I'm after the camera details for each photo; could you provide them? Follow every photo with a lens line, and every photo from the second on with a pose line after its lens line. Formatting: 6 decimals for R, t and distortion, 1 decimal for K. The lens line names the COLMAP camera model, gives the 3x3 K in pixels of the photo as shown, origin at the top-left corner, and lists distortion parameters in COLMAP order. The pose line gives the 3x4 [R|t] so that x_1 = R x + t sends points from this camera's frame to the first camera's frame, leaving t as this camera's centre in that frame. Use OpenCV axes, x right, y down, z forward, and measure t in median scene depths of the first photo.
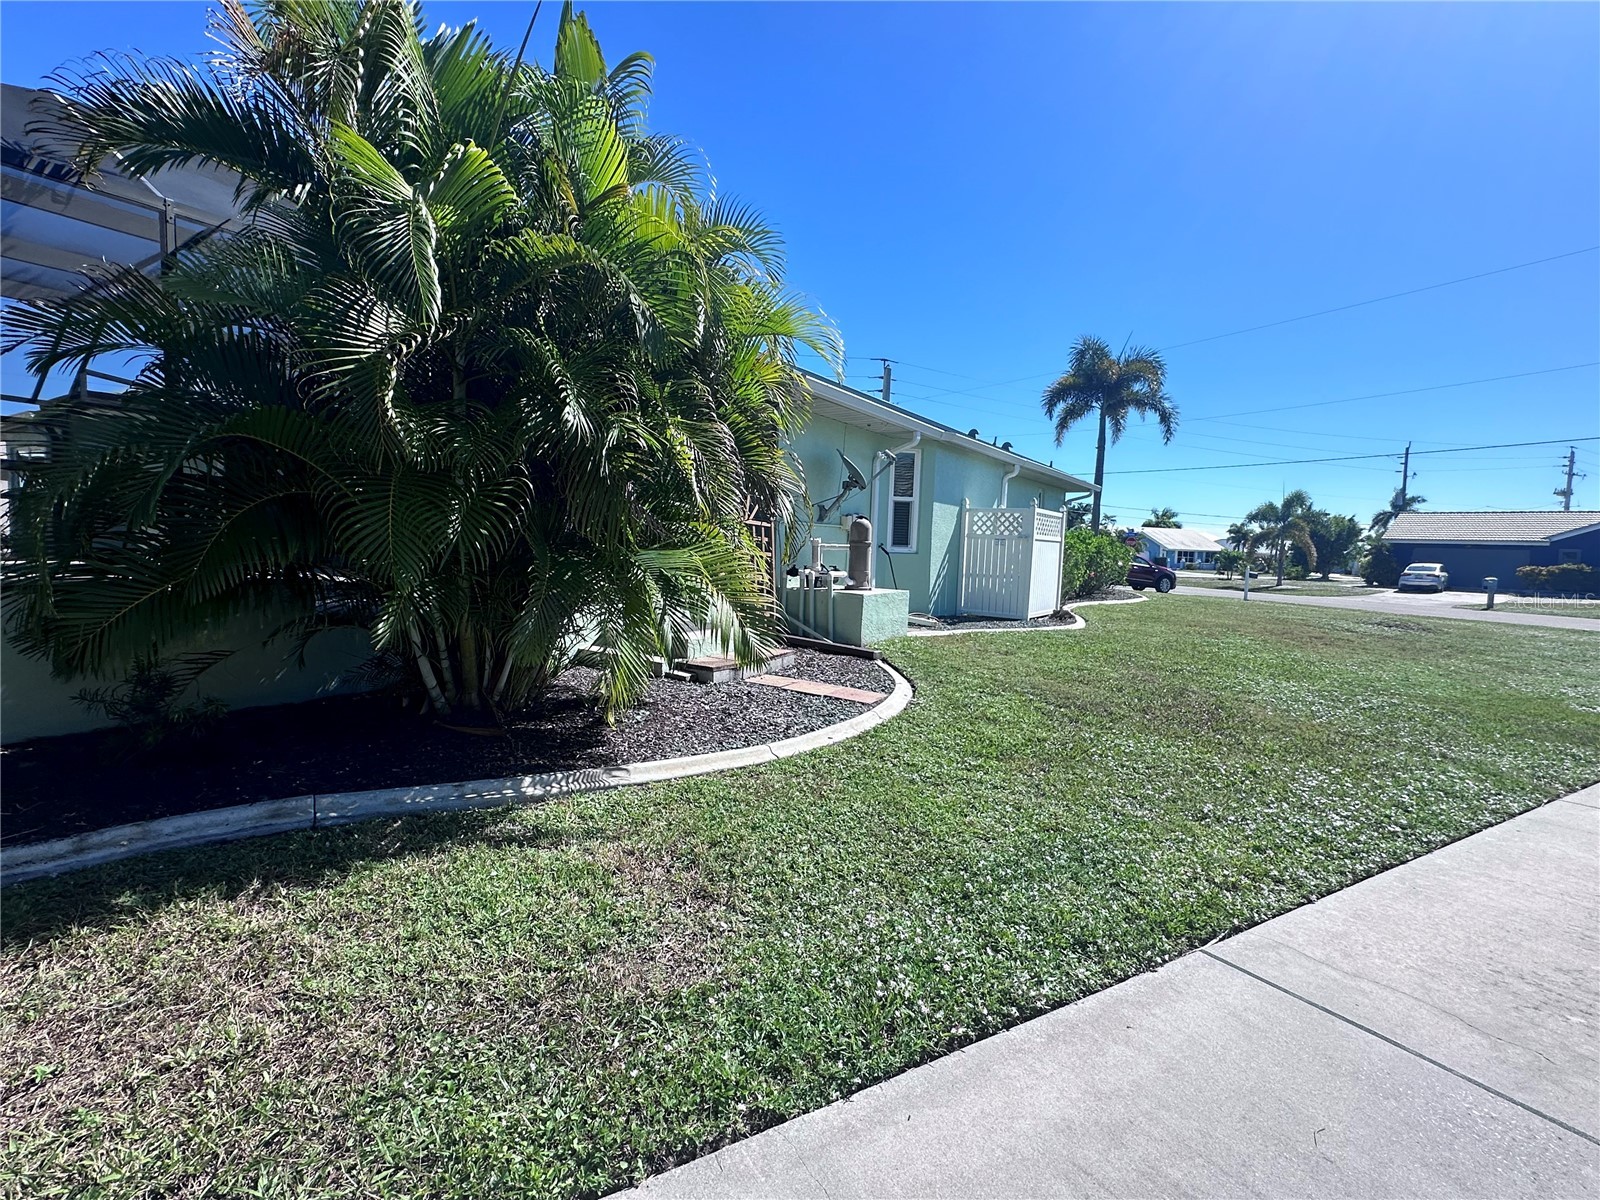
lens RADIAL K [[755.8, 0, 801.6], [0, 755.8, 601.9], [0, 0, 1]] dist [-0.000469, 0.000332]
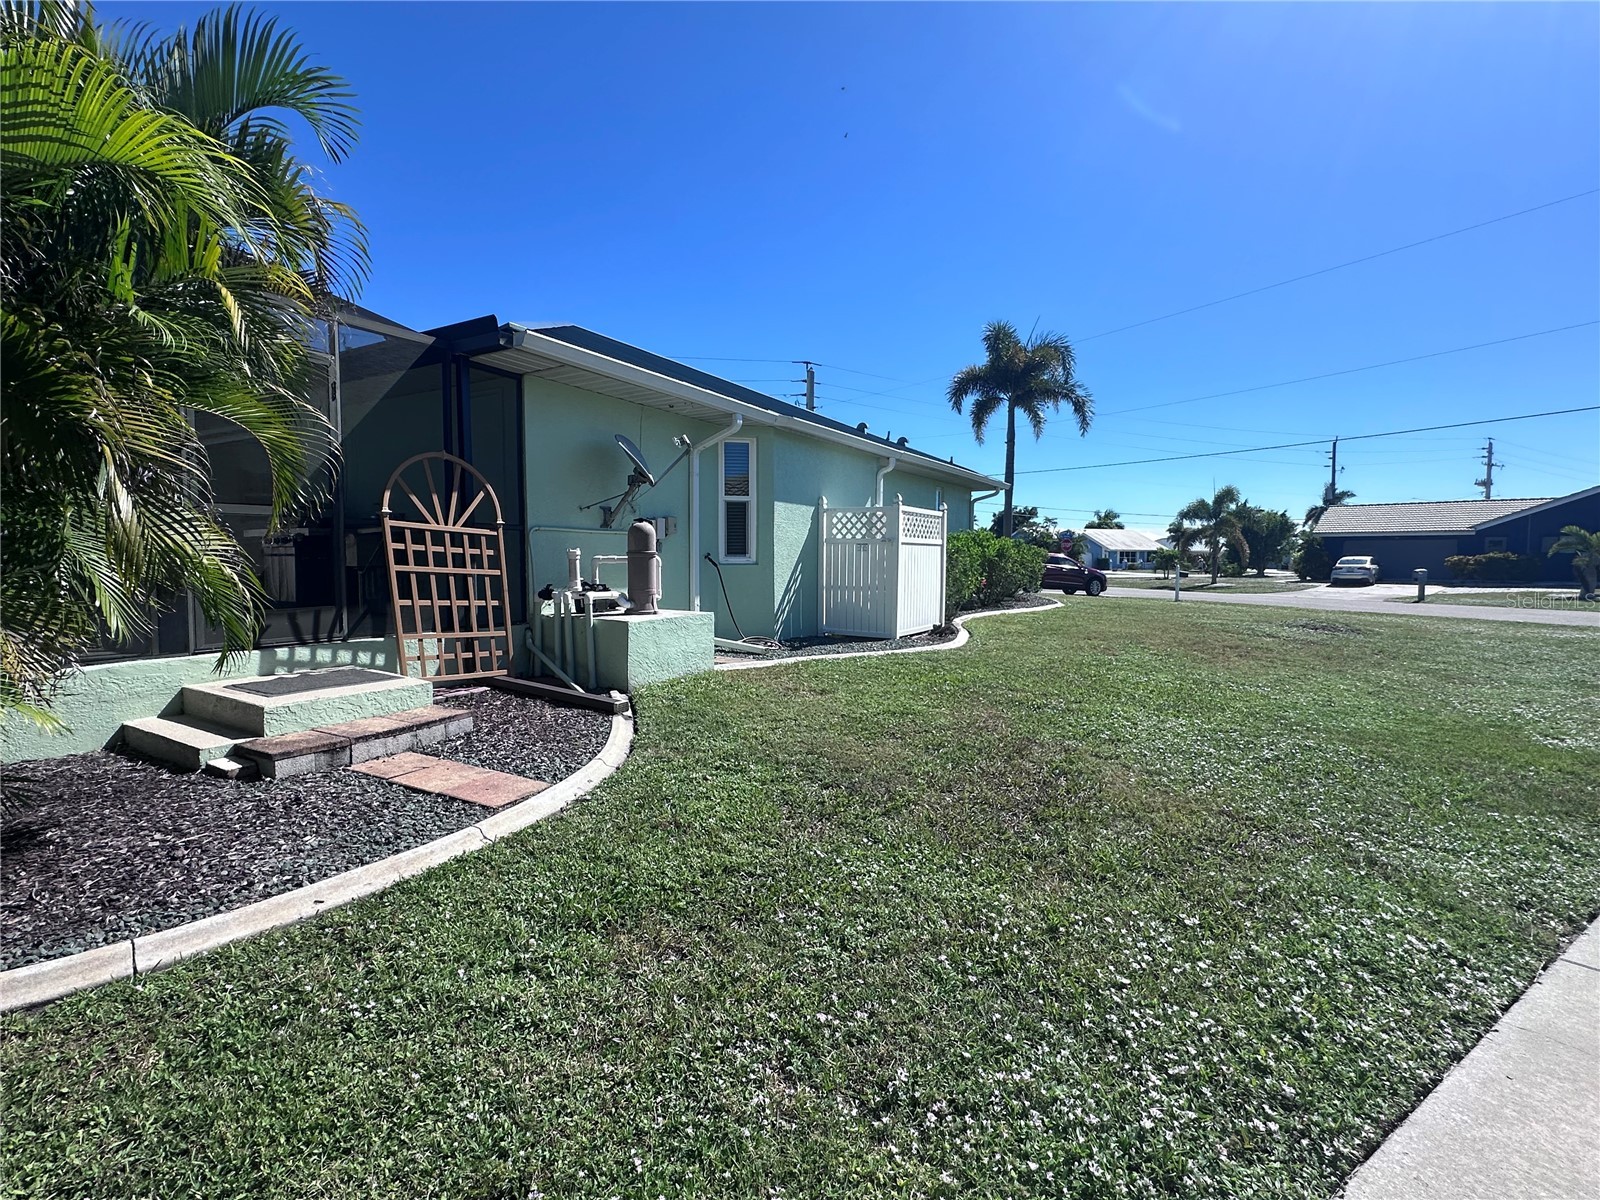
lens RADIAL K [[751.0, 0, 800.0], [0, 751.0, 600.0], [0, 0, 1]] dist [-0.001164, -0.000267]
pose [[0.998257, -0.033652, 0.048478, 0.067756], [0.034479, 0.999272, -0.016325, -0.004095], [-0.047893, 0.017968, 0.998691, 0.075965]]
